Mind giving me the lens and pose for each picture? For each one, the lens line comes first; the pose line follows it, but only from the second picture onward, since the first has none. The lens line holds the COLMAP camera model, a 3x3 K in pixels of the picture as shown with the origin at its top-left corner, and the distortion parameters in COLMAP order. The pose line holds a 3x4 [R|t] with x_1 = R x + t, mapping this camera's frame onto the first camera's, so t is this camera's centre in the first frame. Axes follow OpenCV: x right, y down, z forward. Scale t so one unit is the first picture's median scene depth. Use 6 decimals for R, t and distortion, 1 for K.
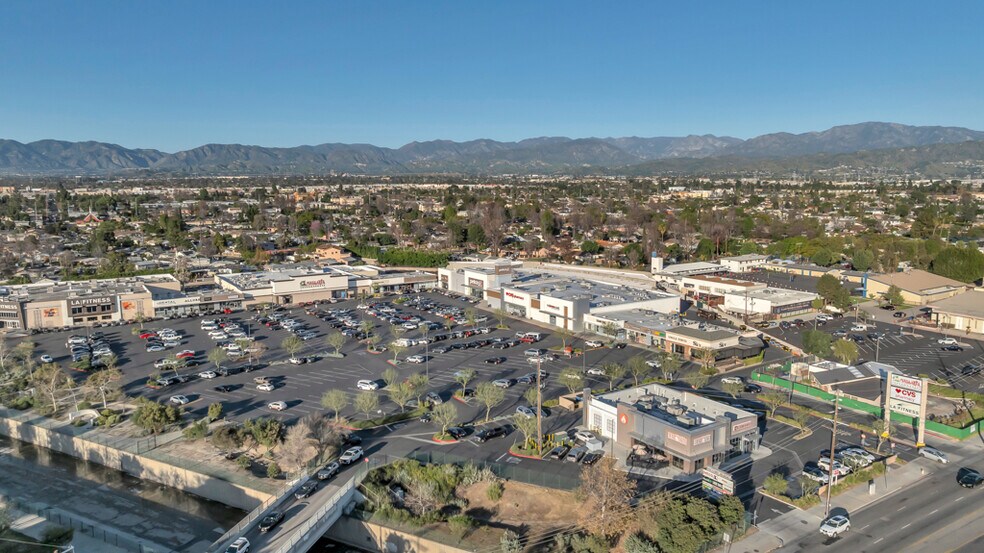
lens RADIAL K [[687.3, 0, 494.0], [0, 687.3, 272.4], [0, 0, 1]] dist [-0.028786, 0.023700]
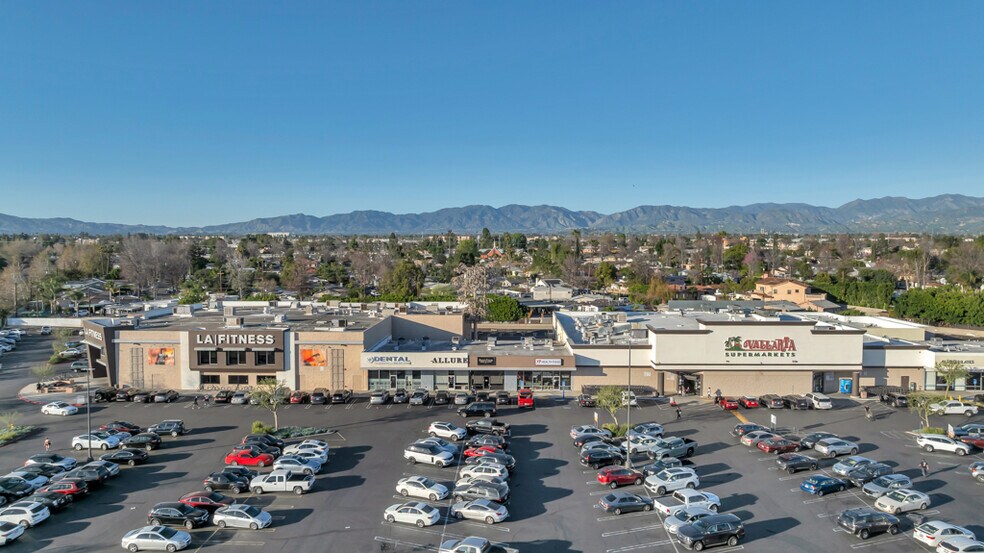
lens RADIAL K [[687.3, 0, 497.3], [0, 687.3, 271.5], [0, 0, 1]] dist [-0.028786, 0.023700]
pose [[0.827250, 0.031867, -0.560929, -0.152040], [-0.082121, 0.994526, -0.064611, 0.009960], [0.555799, 0.099513, 0.825339, 0.530208]]
